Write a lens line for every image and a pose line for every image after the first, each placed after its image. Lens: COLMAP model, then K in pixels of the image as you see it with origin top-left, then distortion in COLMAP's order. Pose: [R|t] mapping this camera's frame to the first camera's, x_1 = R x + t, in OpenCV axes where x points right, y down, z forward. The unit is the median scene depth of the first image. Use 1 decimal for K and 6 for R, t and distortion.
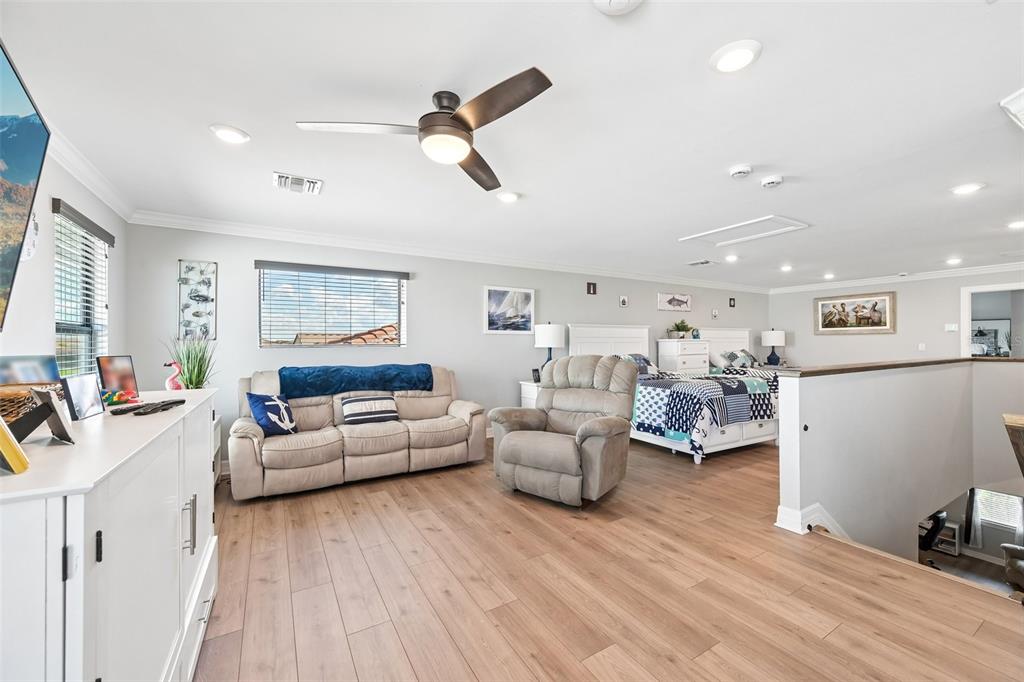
lens RADIAL K [[409.4, 0, 507.8], [0, 409.4, 339.6], [0, 0, 1]] dist [-0.001803, 0.000546]
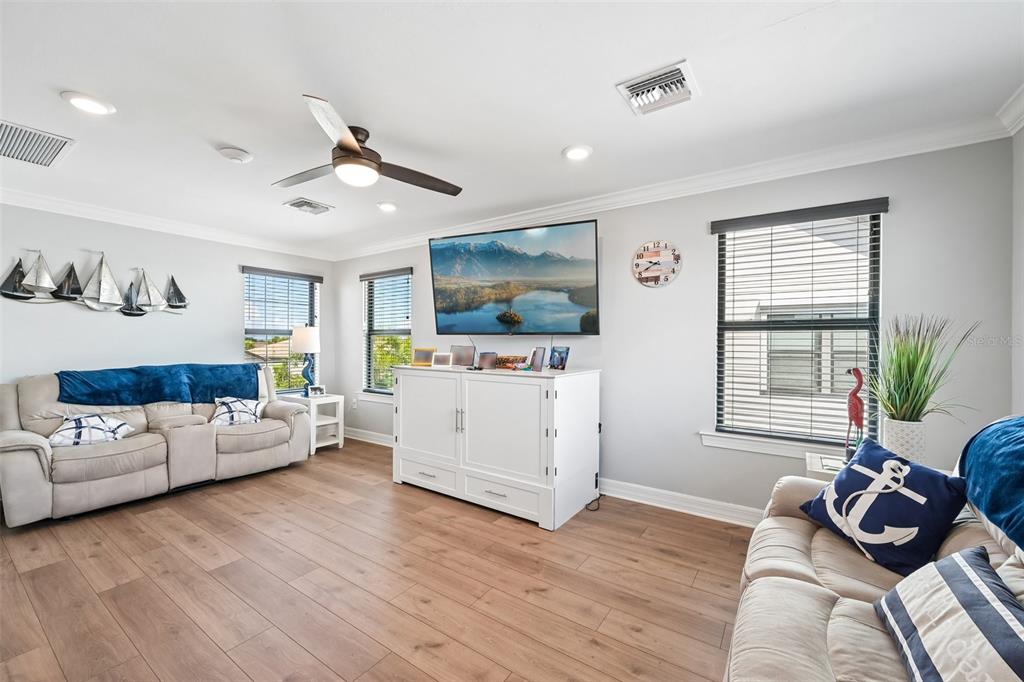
lens RADIAL K [[409.4, 0, 513.8], [0, 409.4, 343.2], [0, 0, 1]] dist [-0.001803, 0.000546]
pose [[-0.903122, 0.003048, -0.429372, -0.037667], [0.003596, 0.999993, -0.000465, 0.015926], [0.429368, -0.001964, -0.903128, 1.619424]]
